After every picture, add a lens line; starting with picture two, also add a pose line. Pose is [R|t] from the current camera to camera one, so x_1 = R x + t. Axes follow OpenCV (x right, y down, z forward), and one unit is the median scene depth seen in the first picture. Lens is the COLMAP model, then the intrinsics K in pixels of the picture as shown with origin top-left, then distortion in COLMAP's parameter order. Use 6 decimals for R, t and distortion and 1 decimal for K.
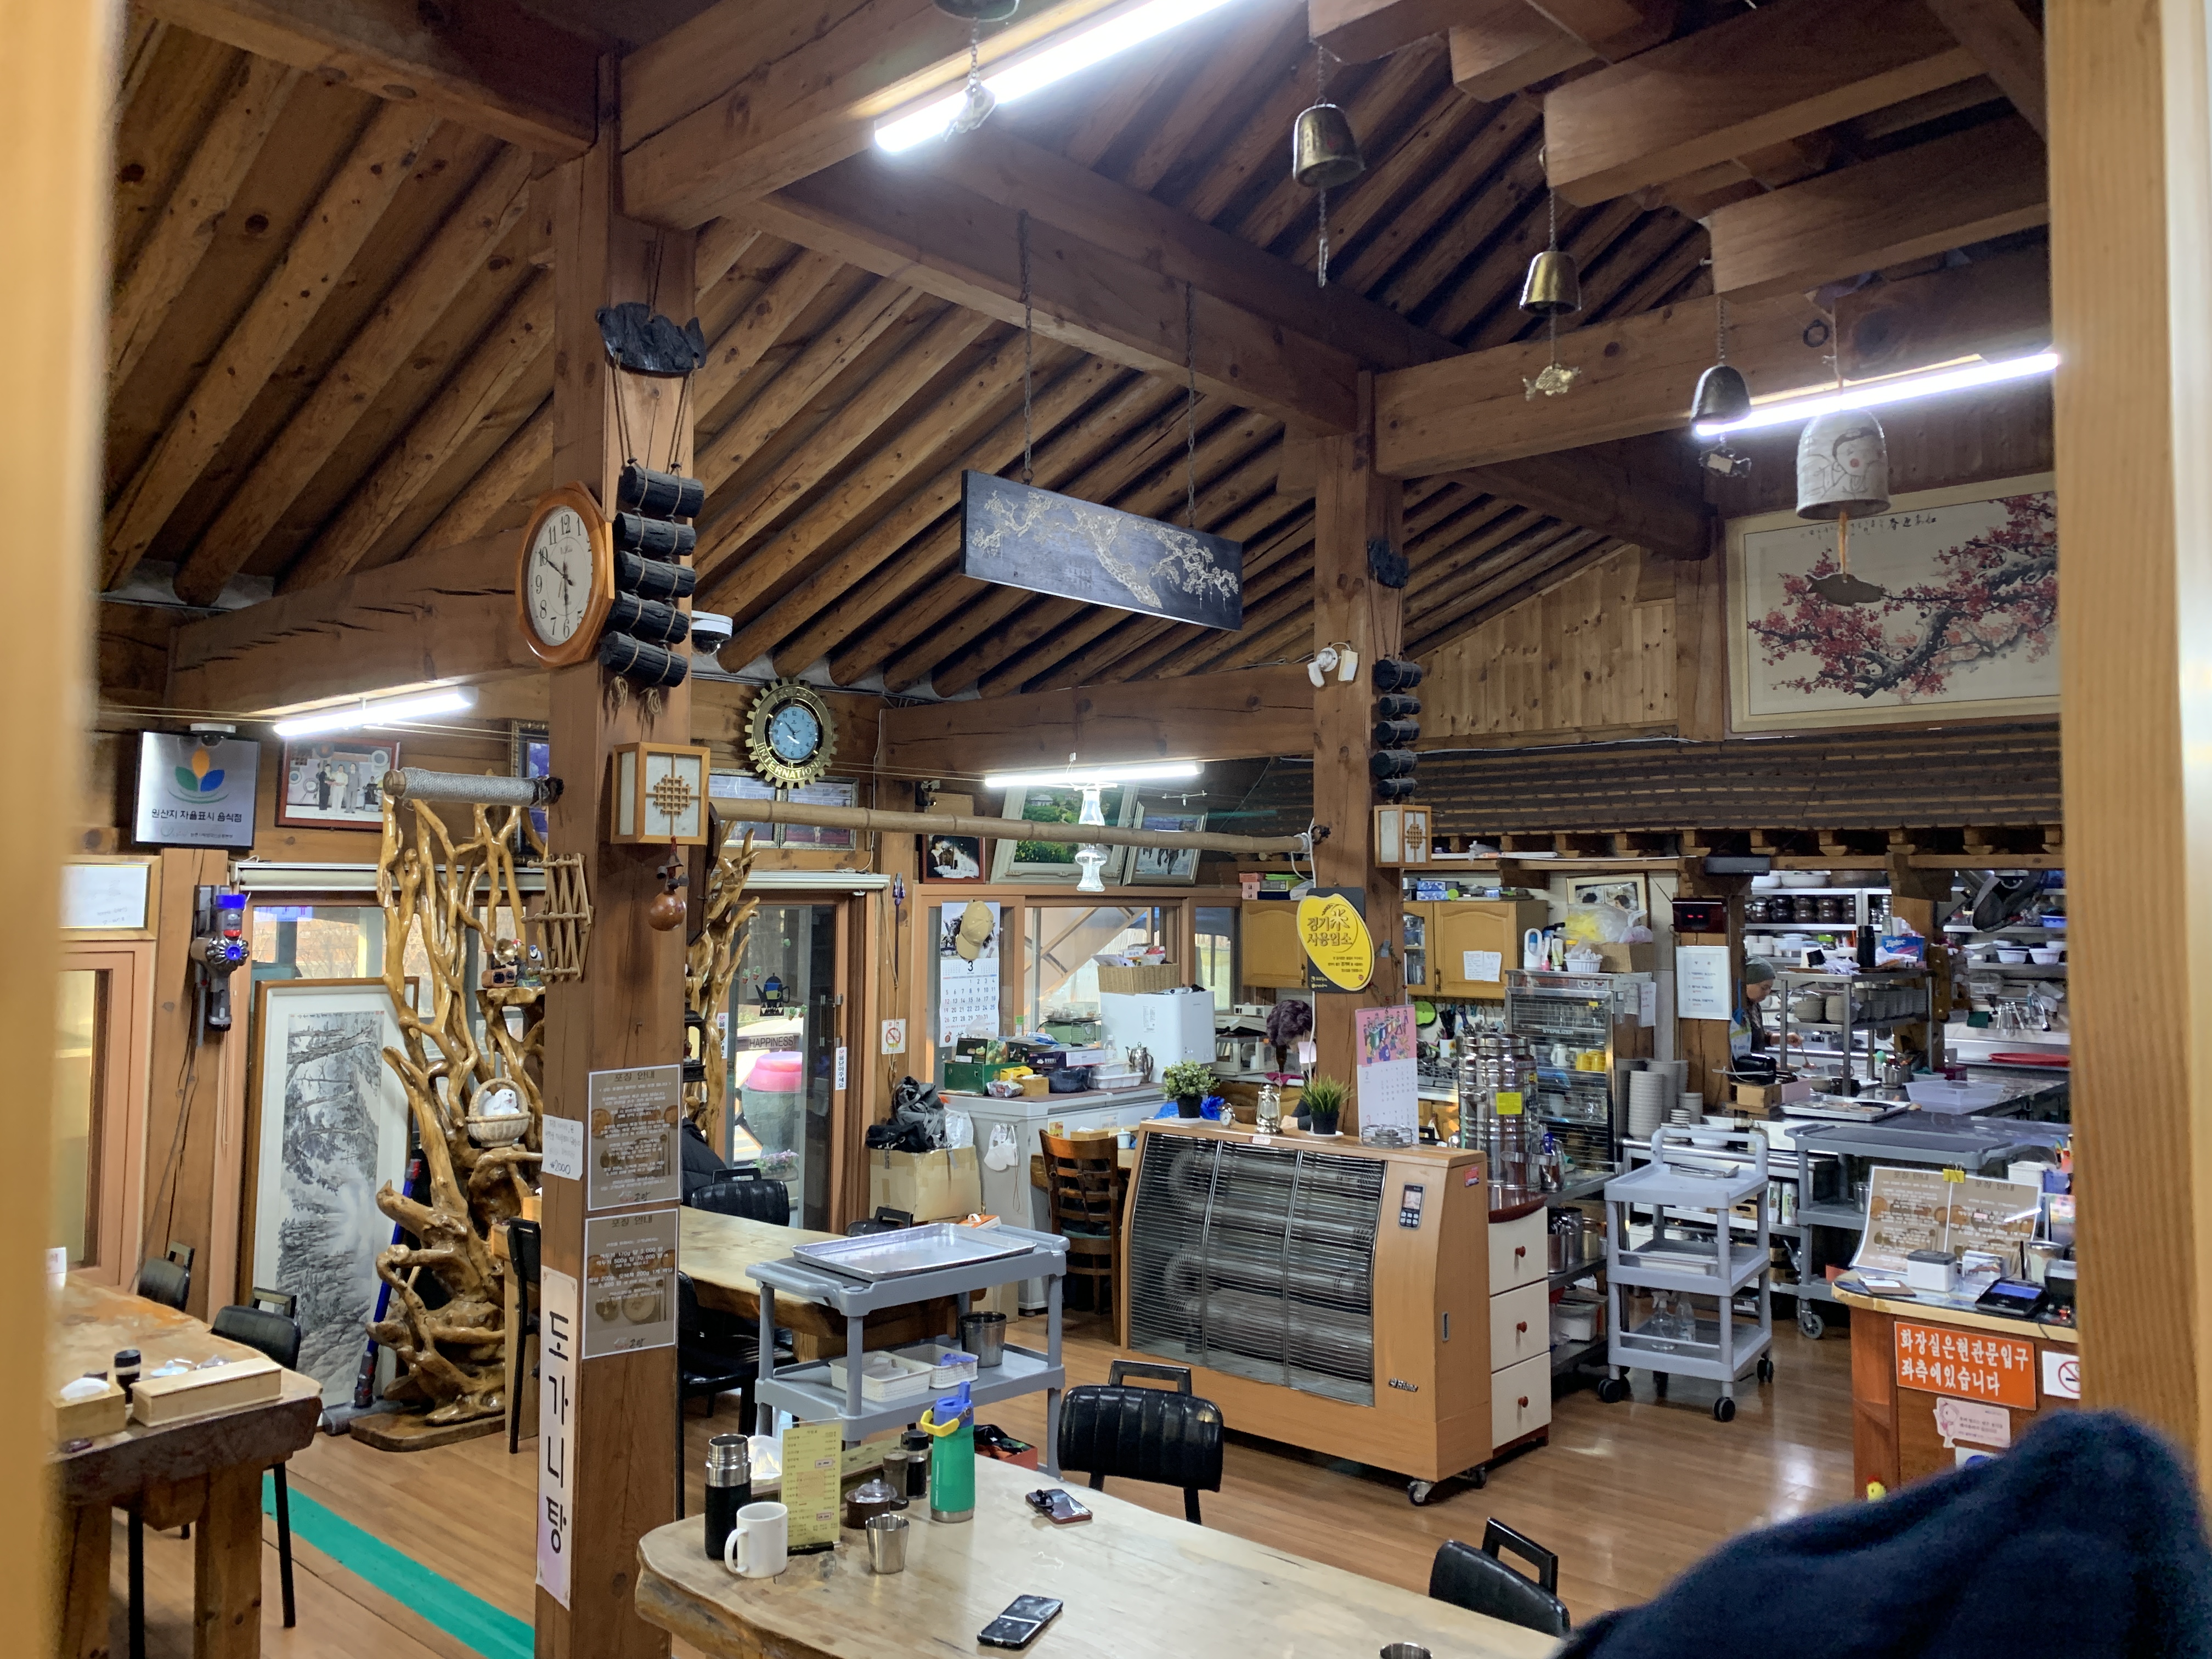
lens RADIAL K [[1700.1, 0, 1121.4], [0, 1700.1, 786.7], [0, 0, 1]] dist [0.047054, -0.075481]
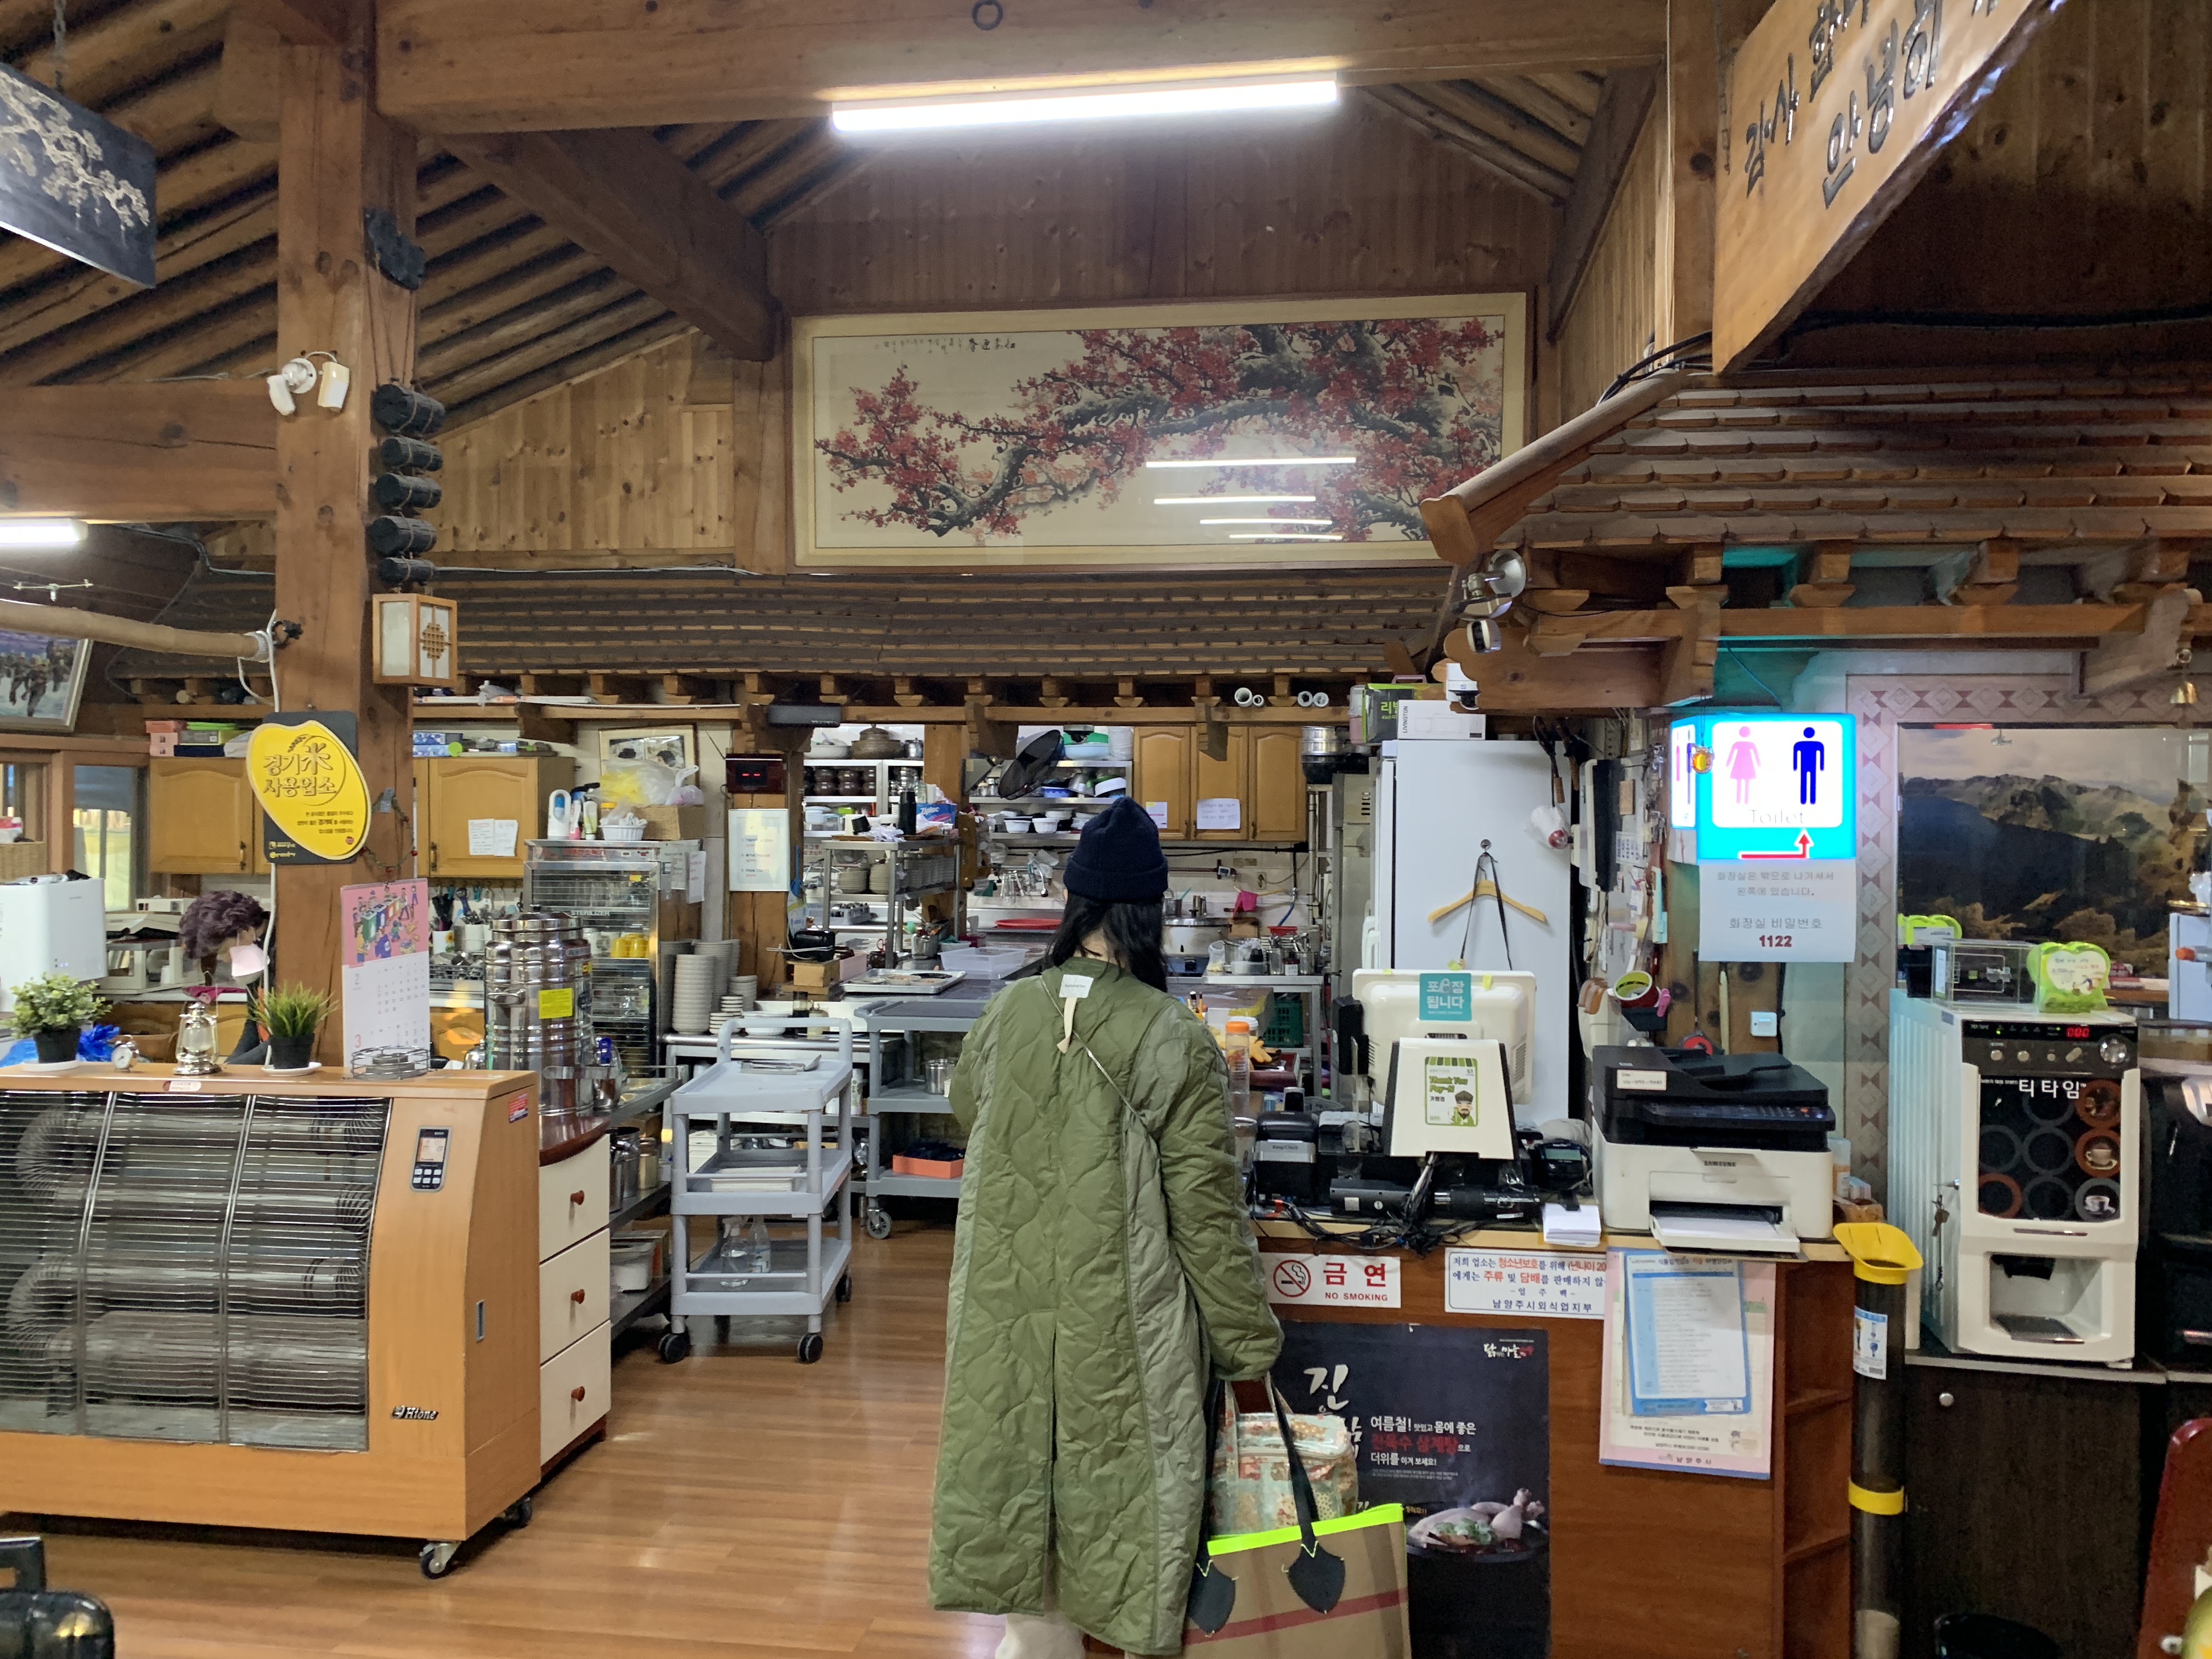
lens RADIAL K [[1688.3, 0, 1113.1], [0, 1688.3, 810.1], [0, 0, 1]] dist [0.025246, -0.024303]
pose [[0.831039, -0.001743, 0.556212, 0.014228], [-0.040726, 0.997120, 0.063974, 0.041380], [-0.554722, -0.075817, 0.828574, 0.244383]]
